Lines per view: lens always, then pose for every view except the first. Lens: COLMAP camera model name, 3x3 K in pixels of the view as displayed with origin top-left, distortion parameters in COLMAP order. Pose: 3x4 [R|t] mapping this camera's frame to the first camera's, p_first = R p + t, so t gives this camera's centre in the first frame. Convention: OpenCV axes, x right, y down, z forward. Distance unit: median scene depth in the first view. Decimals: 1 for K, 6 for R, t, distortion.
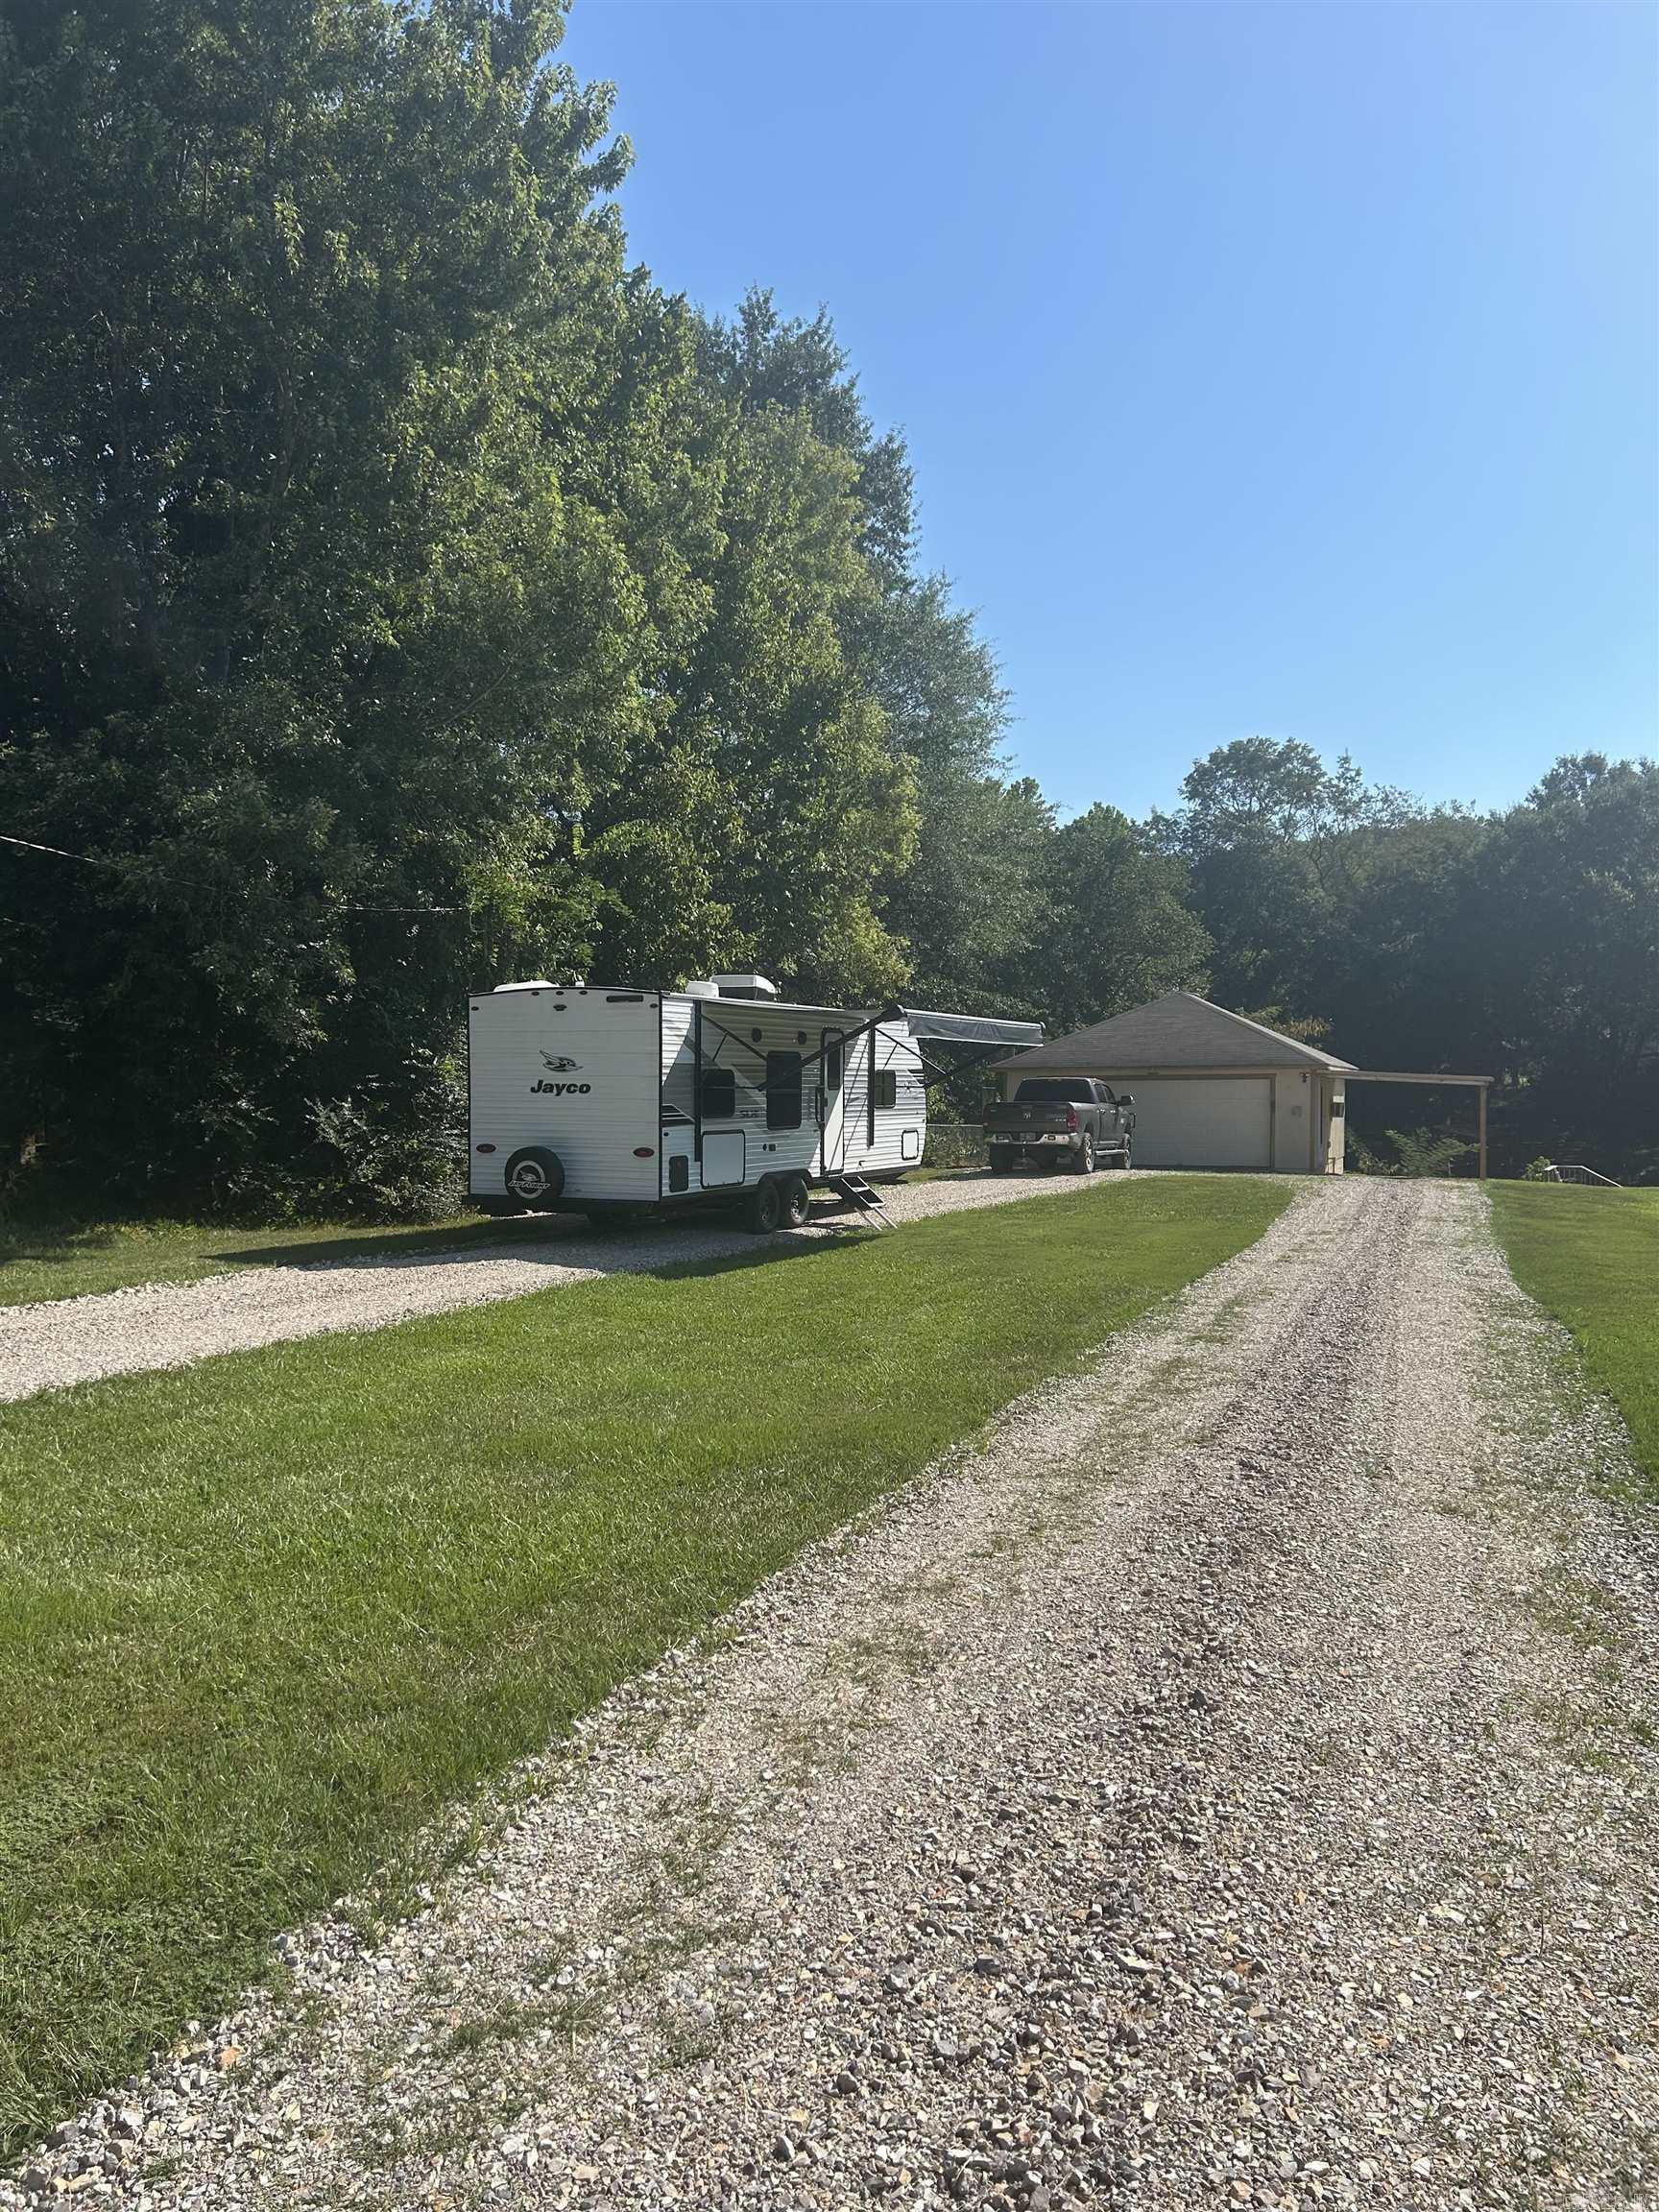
lens RADIAL K [[1668.5, 0, 829.9], [0, 1668.5, 1113.4], [0, 0, 1]] dist [0.045439, -0.031254]
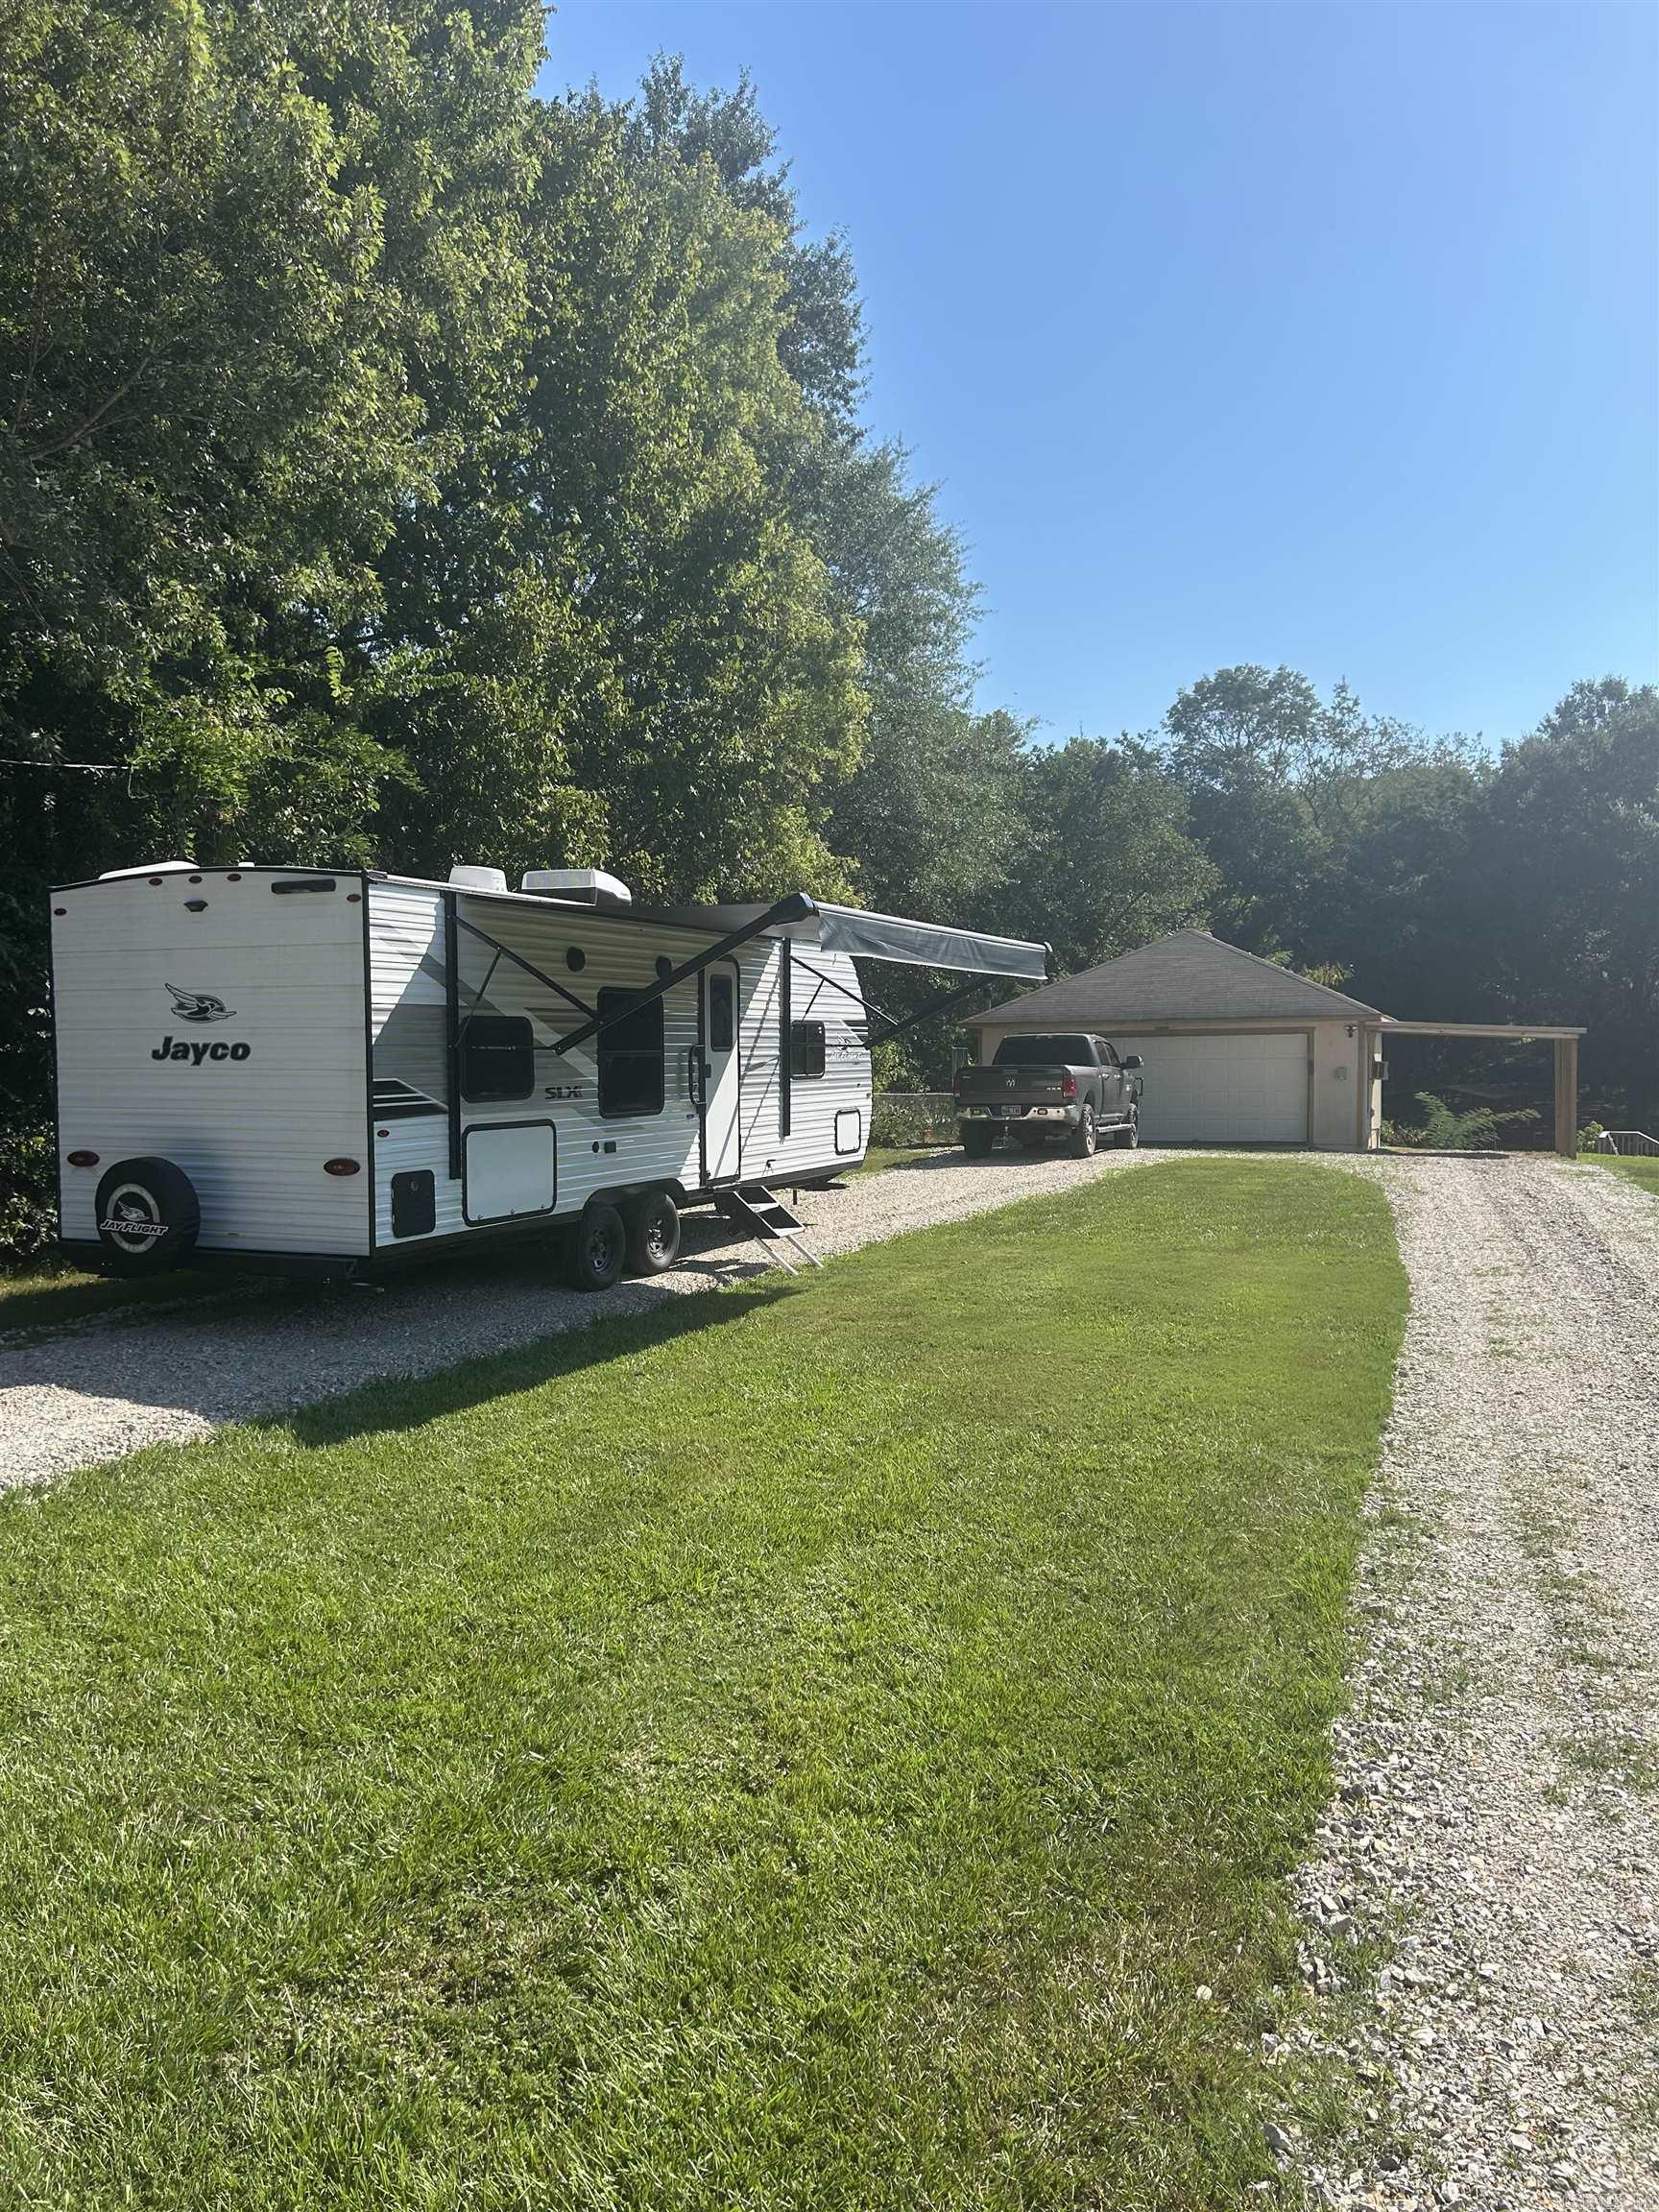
lens RADIAL K [[1668.5, 0, 829.9], [0, 1668.5, 1113.4], [0, 0, 1]] dist [0.045439, -0.031254]
pose [[0.999769, -0.010222, 0.018919, 0.019561], [0.009806, 0.999711, 0.021930, -0.002378], [-0.019138, -0.021739, 0.999580, 0.227244]]
